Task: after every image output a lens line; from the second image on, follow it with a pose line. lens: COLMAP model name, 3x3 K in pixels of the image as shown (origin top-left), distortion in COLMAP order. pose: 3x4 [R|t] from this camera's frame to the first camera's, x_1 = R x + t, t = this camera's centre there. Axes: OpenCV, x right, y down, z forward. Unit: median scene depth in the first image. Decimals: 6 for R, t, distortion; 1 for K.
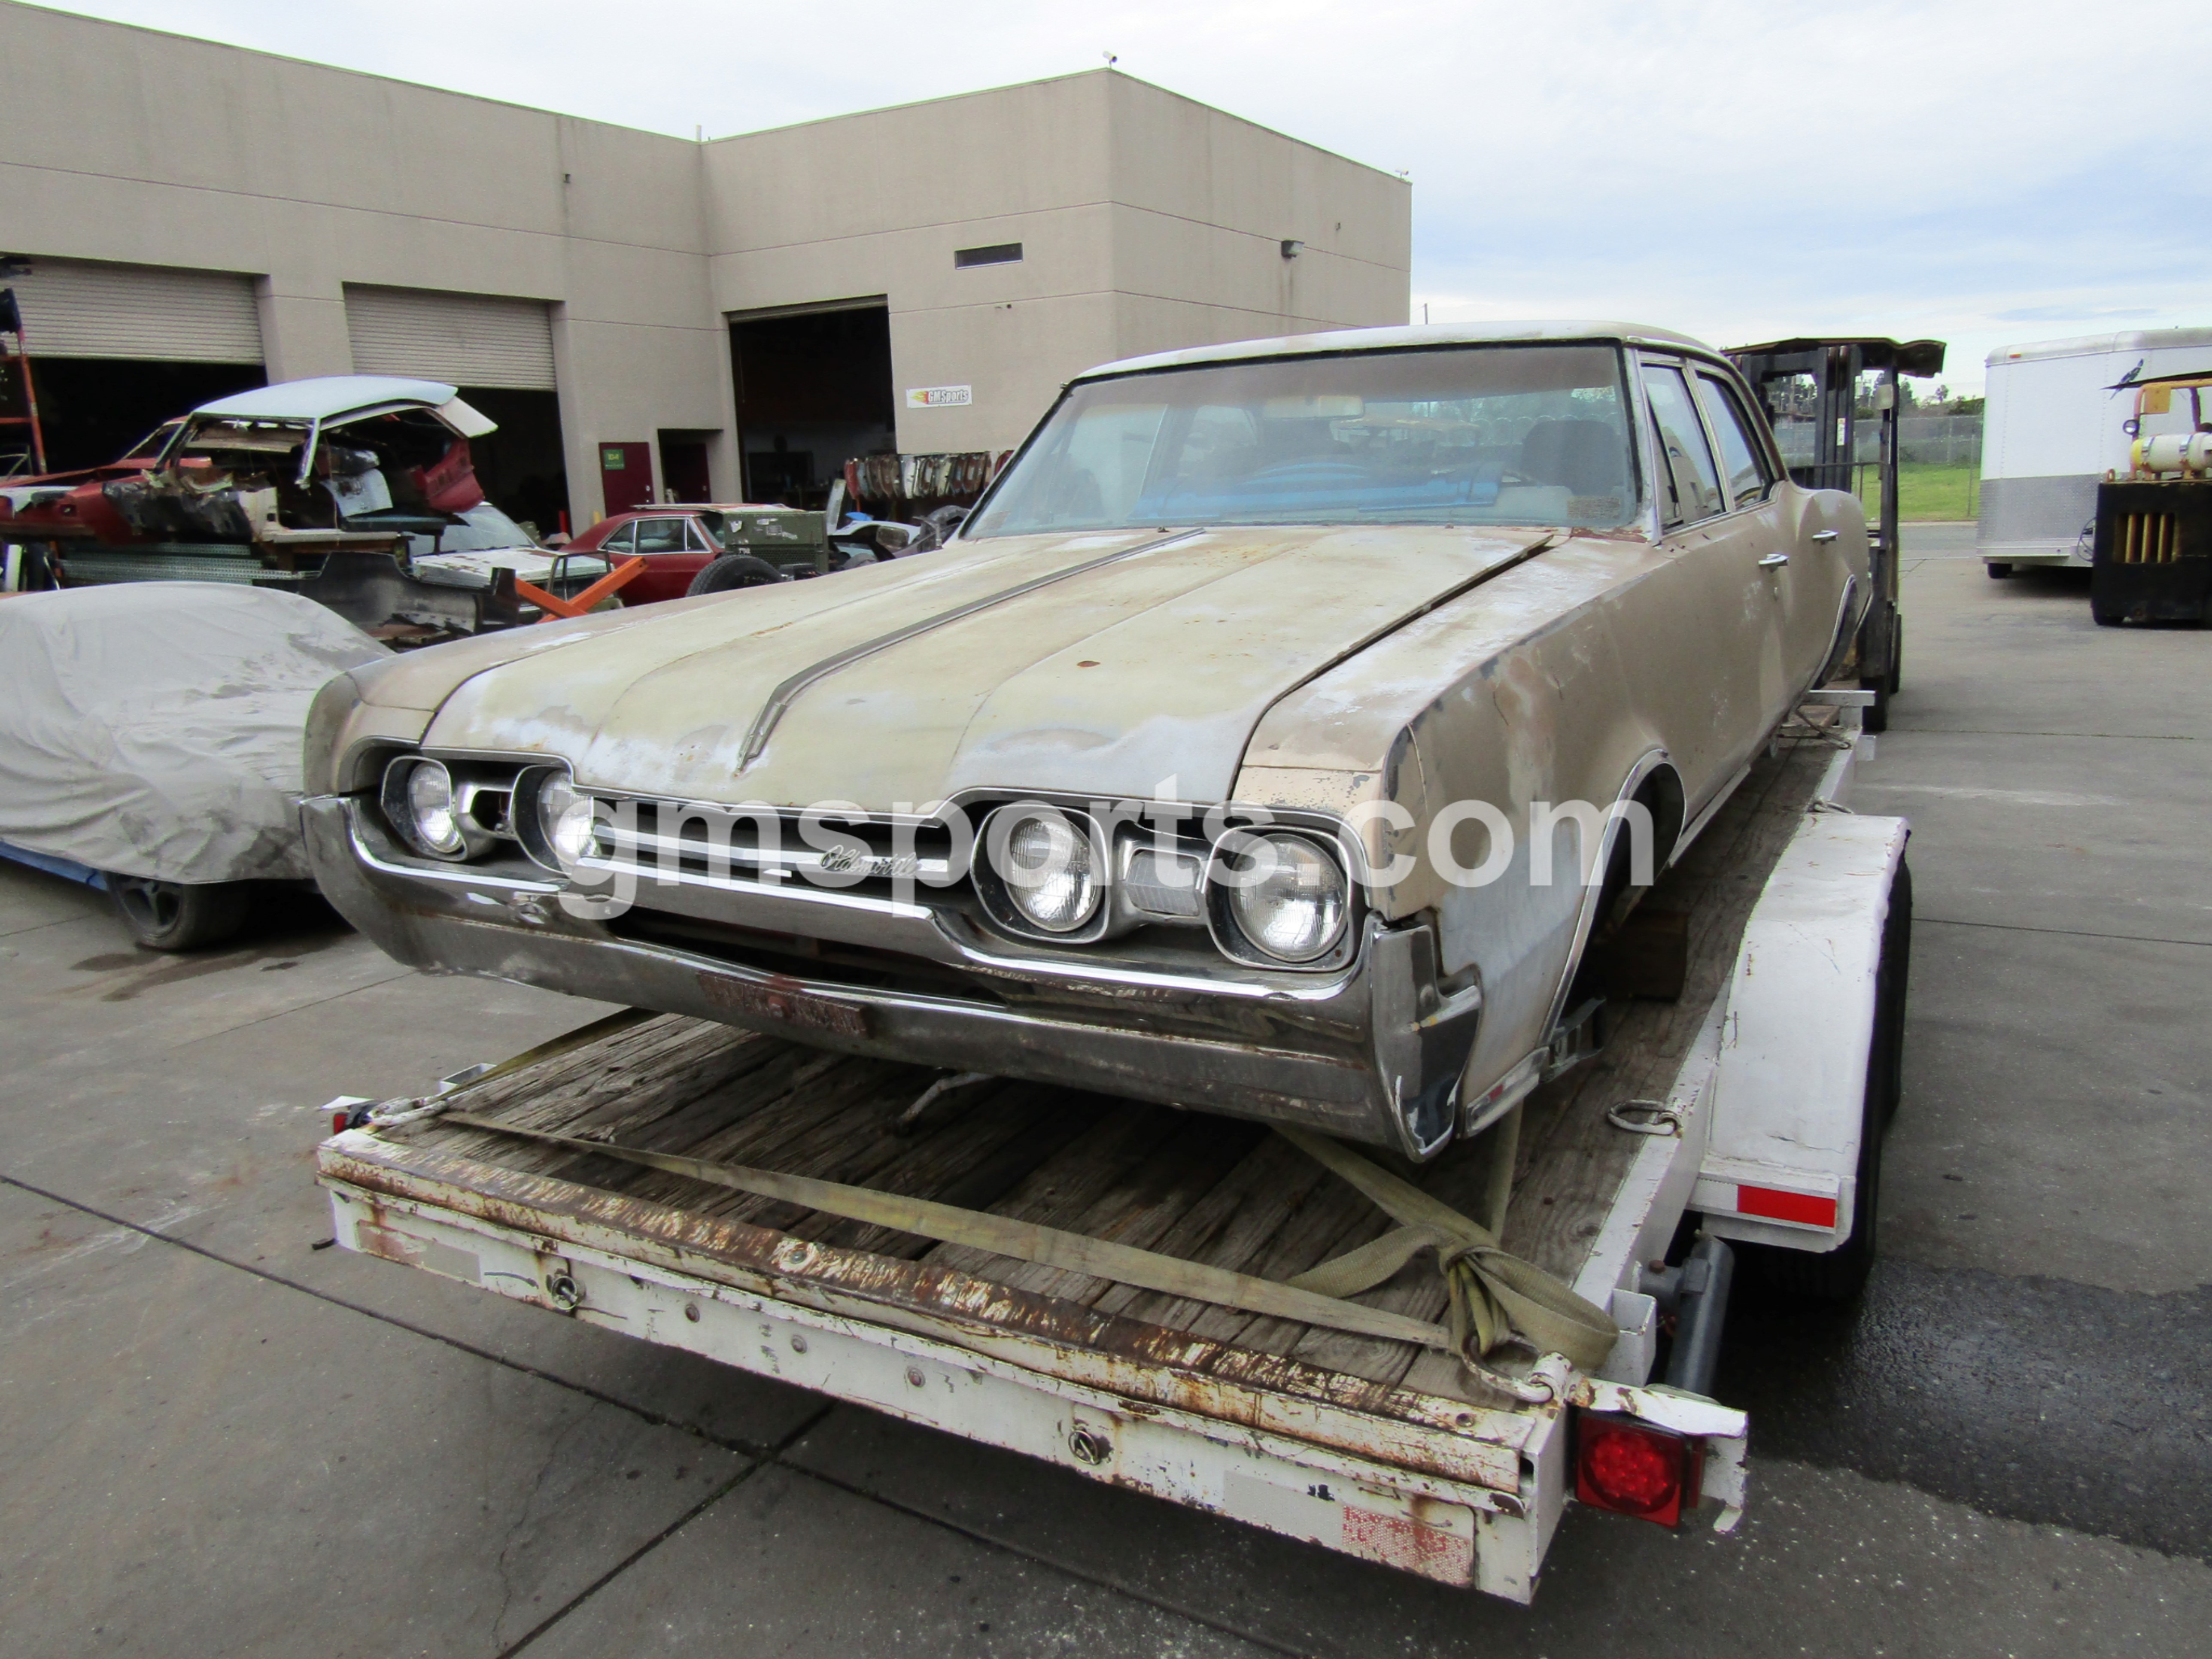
lens RADIAL K [[1576.5, 0, 1096.3], [0, 1576.5, 839.8], [0, 0, 1]] dist [-0.010364, -0.005848]
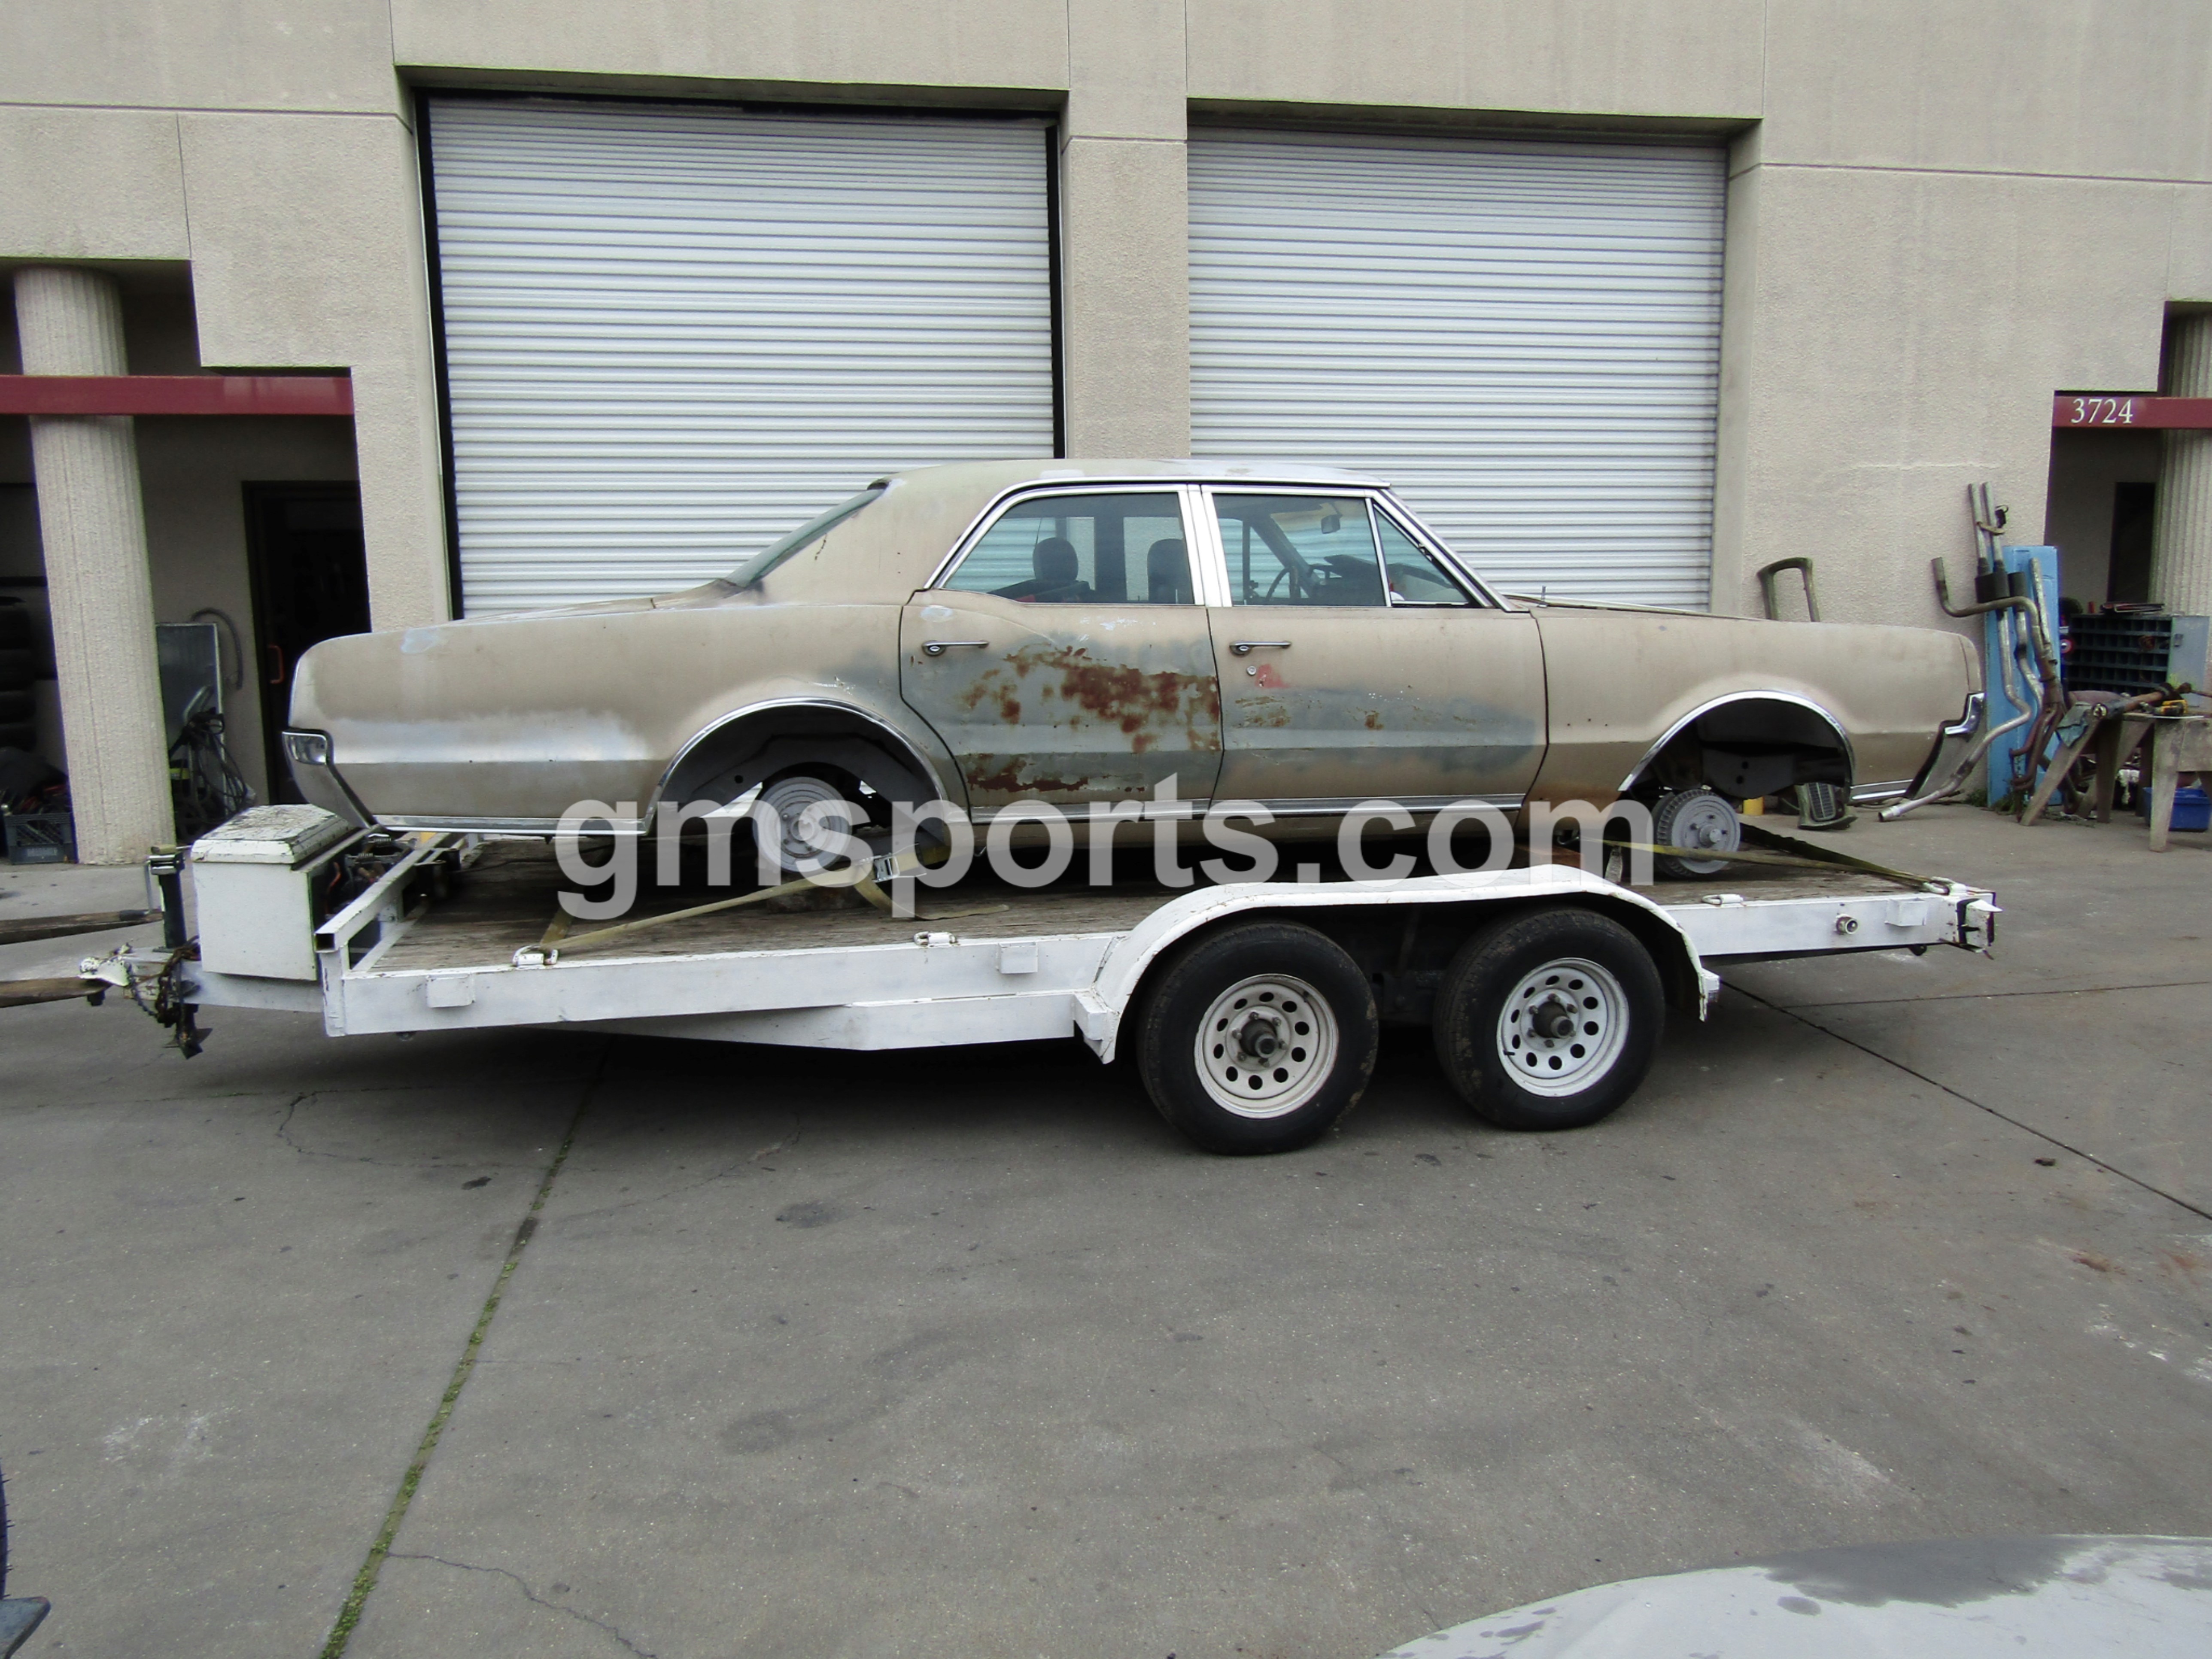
lens RADIAL K [[1570.6, 0, 1106.0], [0, 1570.6, 829.5], [0, 0, 1]] dist [-0.000527, 0.000017]
pose [[-0.655448, -0.072161, 0.751785, -1.454425], [0.205328, 0.940905, 0.269330, -0.717475], [-0.726793, 0.330895, -0.601897, 3.464322]]
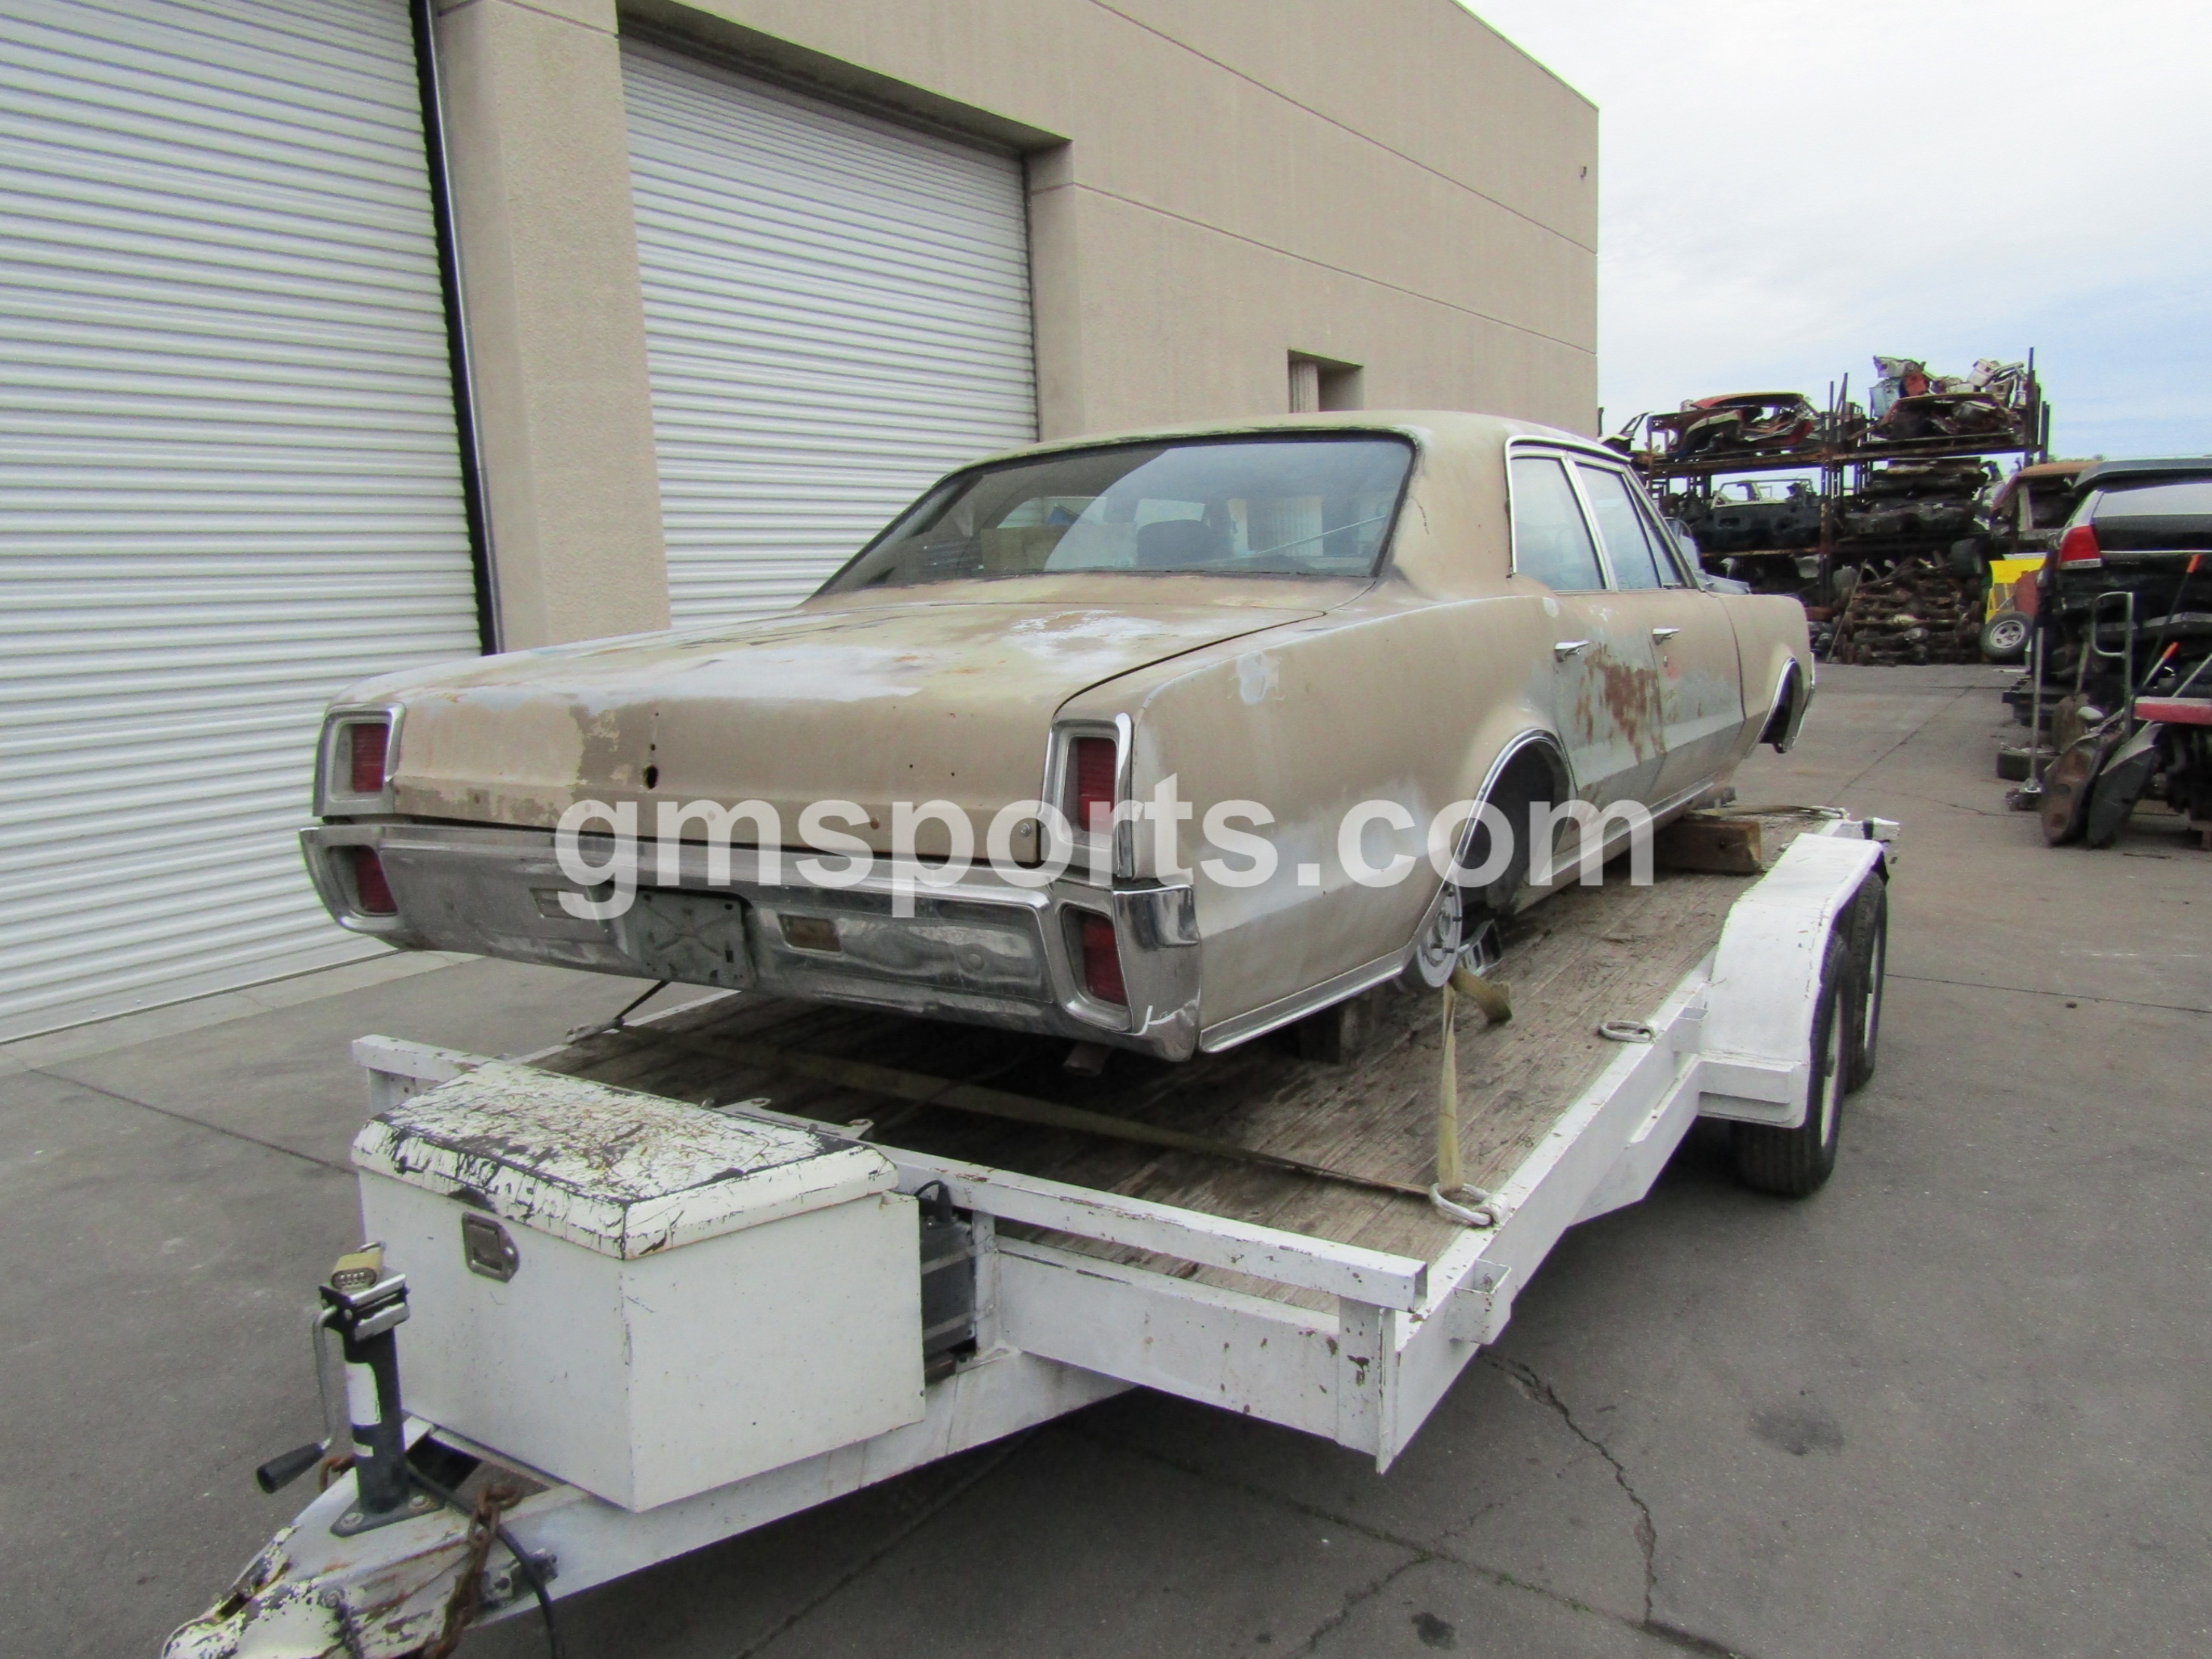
lens RADIAL K [[1576.5, 0, 1096.3], [0, 1576.5, 839.8], [0, 0, 1]] dist [-0.010364, -0.005848]
pose [[-0.995818, 0.070859, 0.057663, 0.570727], [0.087482, 0.921502, 0.378393, -0.874928], [-0.026324, 0.381855, -0.923847, 3.799250]]
